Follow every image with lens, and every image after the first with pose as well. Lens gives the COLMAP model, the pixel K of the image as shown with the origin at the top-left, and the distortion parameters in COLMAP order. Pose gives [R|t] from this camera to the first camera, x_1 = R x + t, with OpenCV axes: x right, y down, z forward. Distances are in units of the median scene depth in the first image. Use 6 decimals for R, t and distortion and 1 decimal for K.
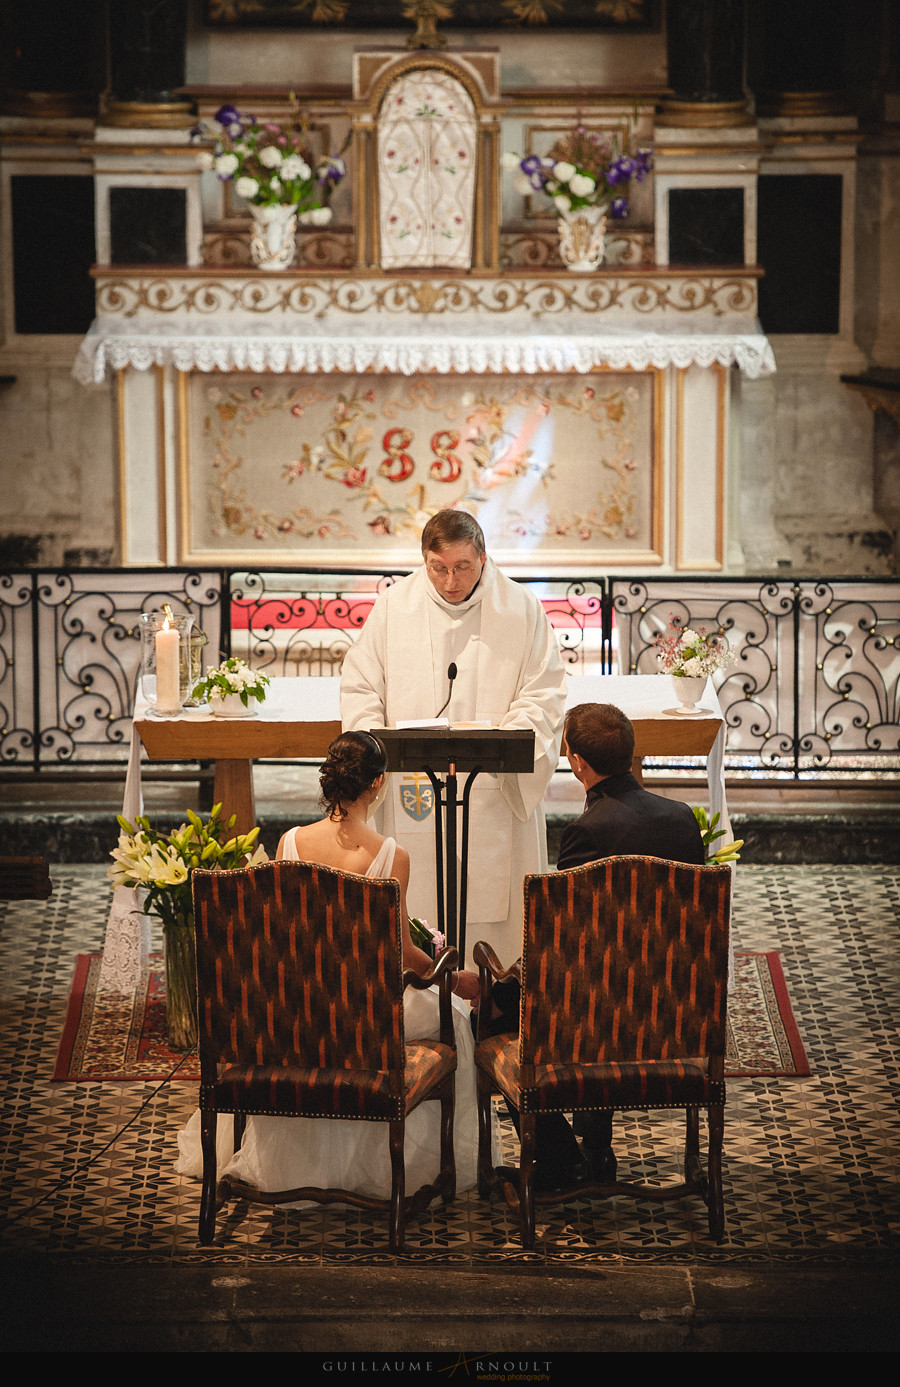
lens RADIAL K [[6926.1, 0, 499.9], [0, 6926.1, 693.2], [0, 0, 1]] dist [3.249113, -122.993538]
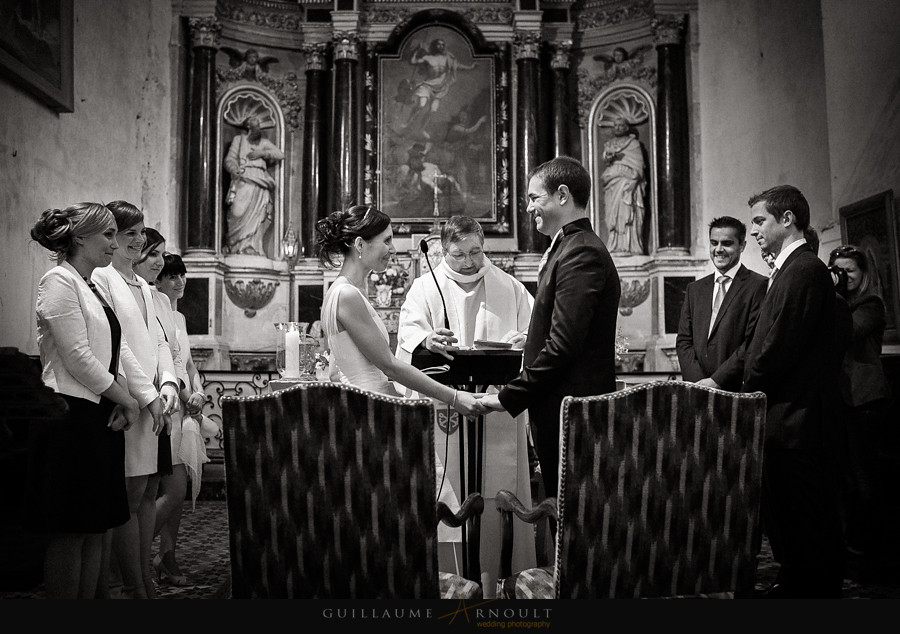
lens RADIAL K [[965.3, 0, 433.4], [0, 965.3, 292.3], [0, 0, 1]] dist [-0.066531, 0.001574]
pose [[0.999978, -0.003429, -0.005642, -0.012679], [0.001924, 0.968810, -0.247798, 0.041818], [0.006316, 0.247782, 0.968795, 0.809597]]
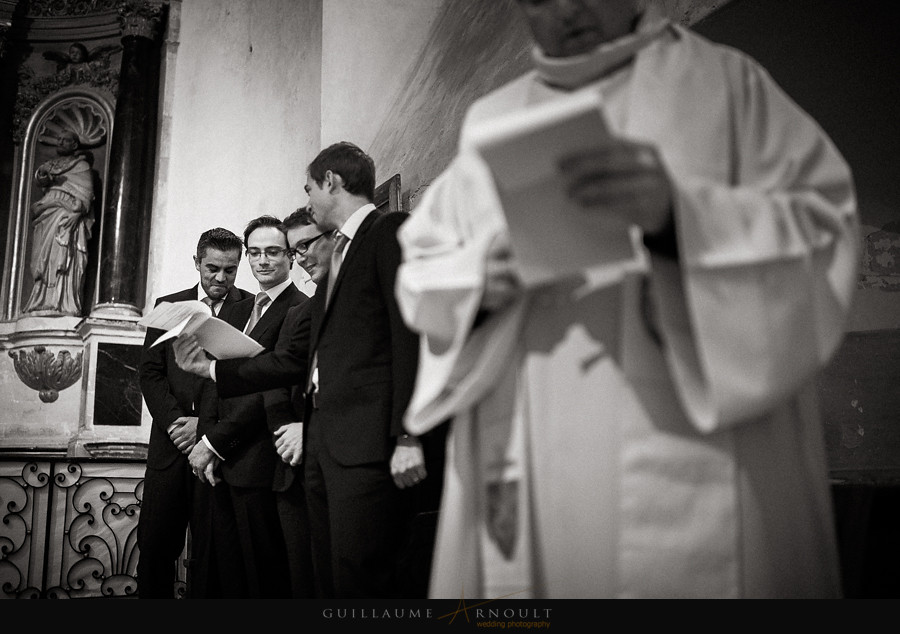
lens RADIAL K [[965.3, 0, 433.4], [0, 965.3, 292.3], [0, 0, 1]] dist [-0.066531, 0.001574]
pose [[0.891005, 0.093319, 0.444299, 0.056088], [0.086815, 0.925564, -0.368503, 0.032184], [-0.445615, 0.366910, 0.816581, 0.946876]]
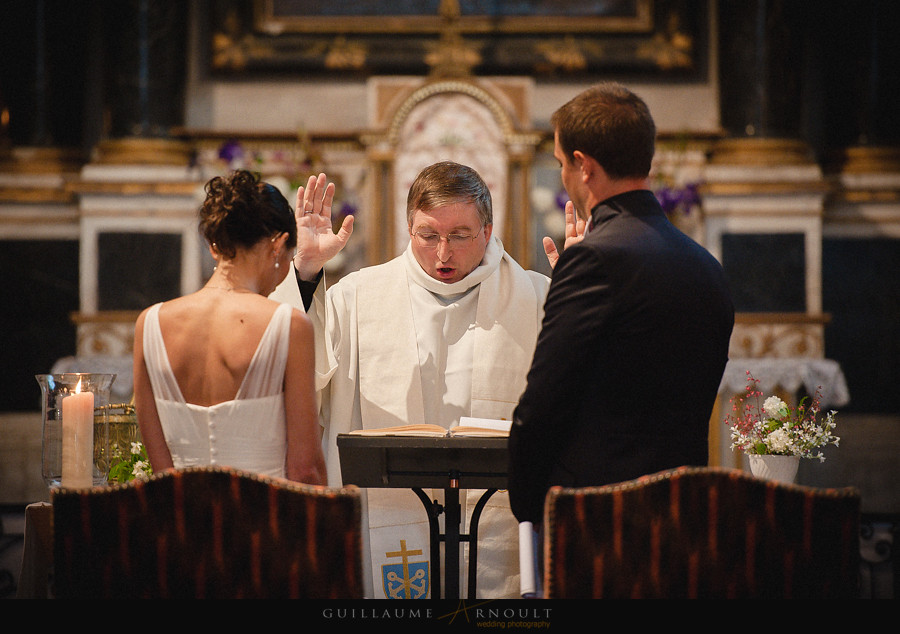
lens RADIAL K [[5101.9, 0, 450.0], [0, 5101.9, 317.0], [0, 0, 1]] dist [1.842066, 5.123381]
pose [[0.999791, 0.000766, -0.020409, 0.003825], [-0.005298, 0.974816, -0.222949, 0.111798], [0.019724, 0.223011, 0.974616, 0.481255]]
